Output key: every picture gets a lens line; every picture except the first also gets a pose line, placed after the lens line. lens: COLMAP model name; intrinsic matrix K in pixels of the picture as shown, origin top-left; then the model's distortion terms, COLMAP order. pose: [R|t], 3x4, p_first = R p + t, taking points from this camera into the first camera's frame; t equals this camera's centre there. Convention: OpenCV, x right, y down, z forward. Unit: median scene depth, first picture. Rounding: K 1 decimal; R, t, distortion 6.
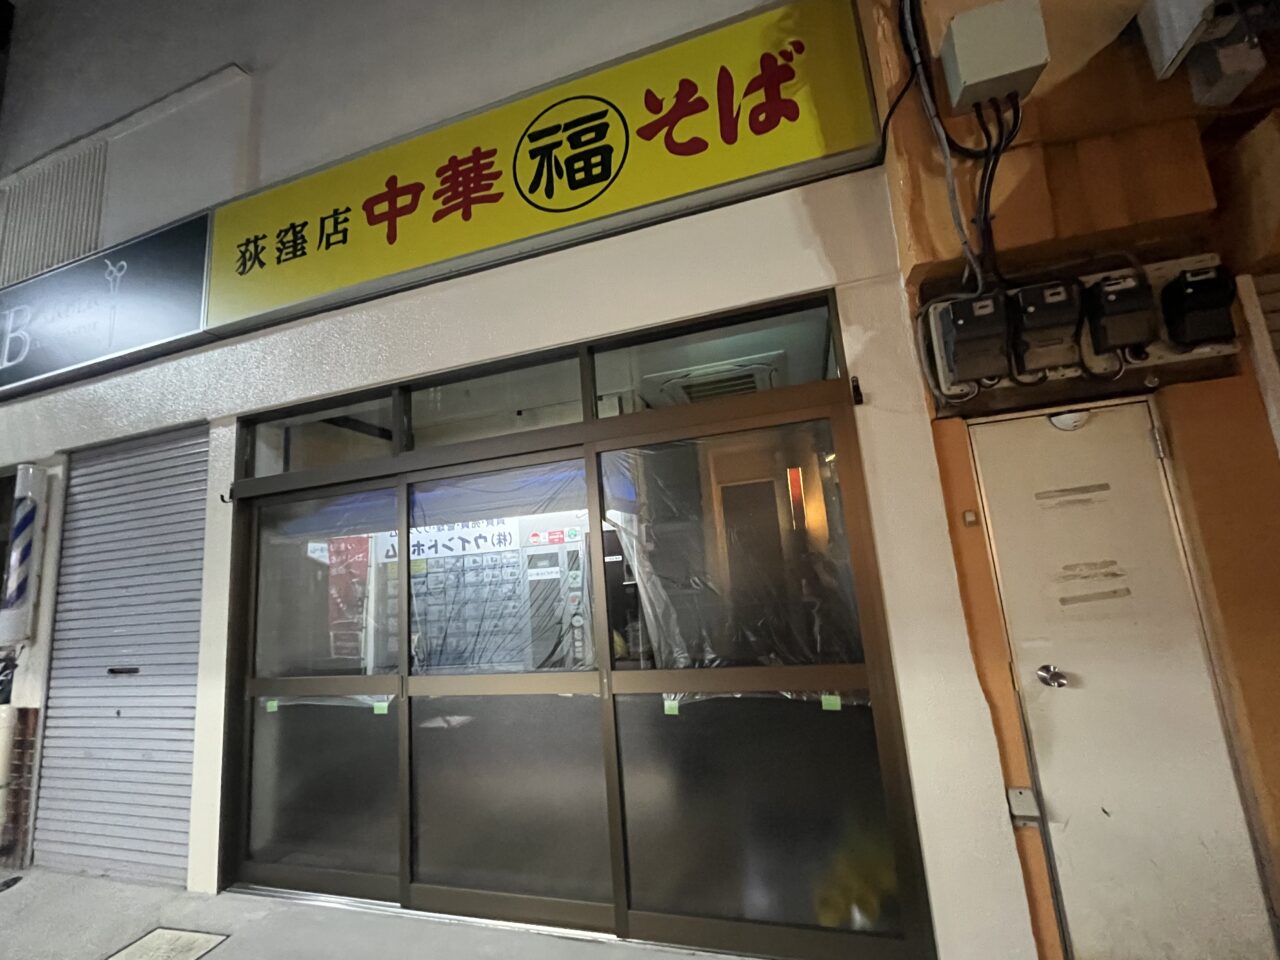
lens RADIAL K [[518.2, 0, 640.0], [0, 518.2, 480.0], [0, 0, 1]] dist [-0.006313, 0.000205]
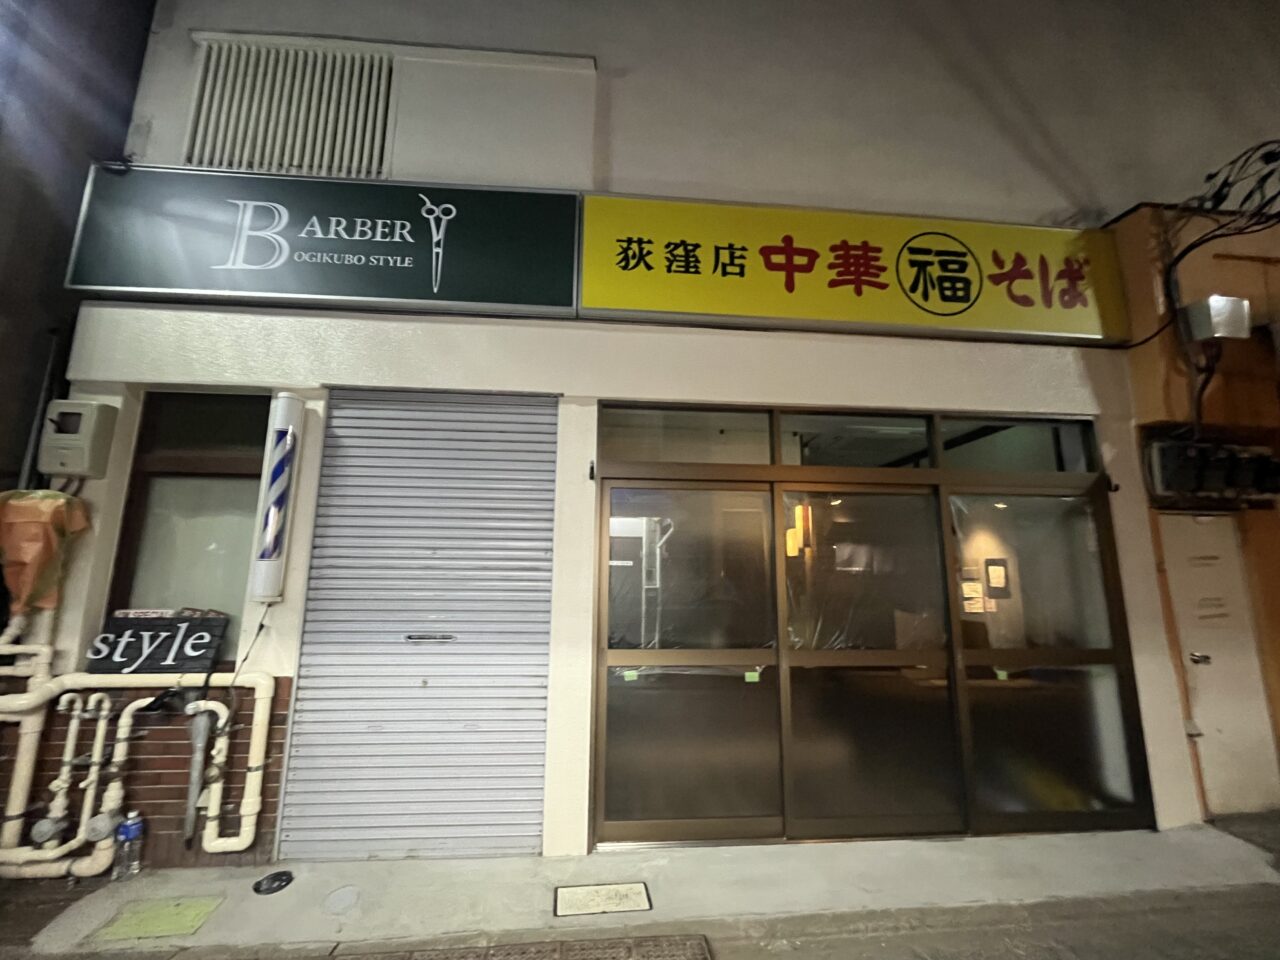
lens RADIAL K [[518.2, 0, 640.0], [0, 518.2, 480.0], [0, 0, 1]] dist [-0.006313, 0.000205]
pose [[0.927552, 0.154438, 0.340287, -1.178318], [-0.145849, 0.987999, -0.050847, 0.092185], [-0.344056, -0.002468, 0.938946, -0.018477]]
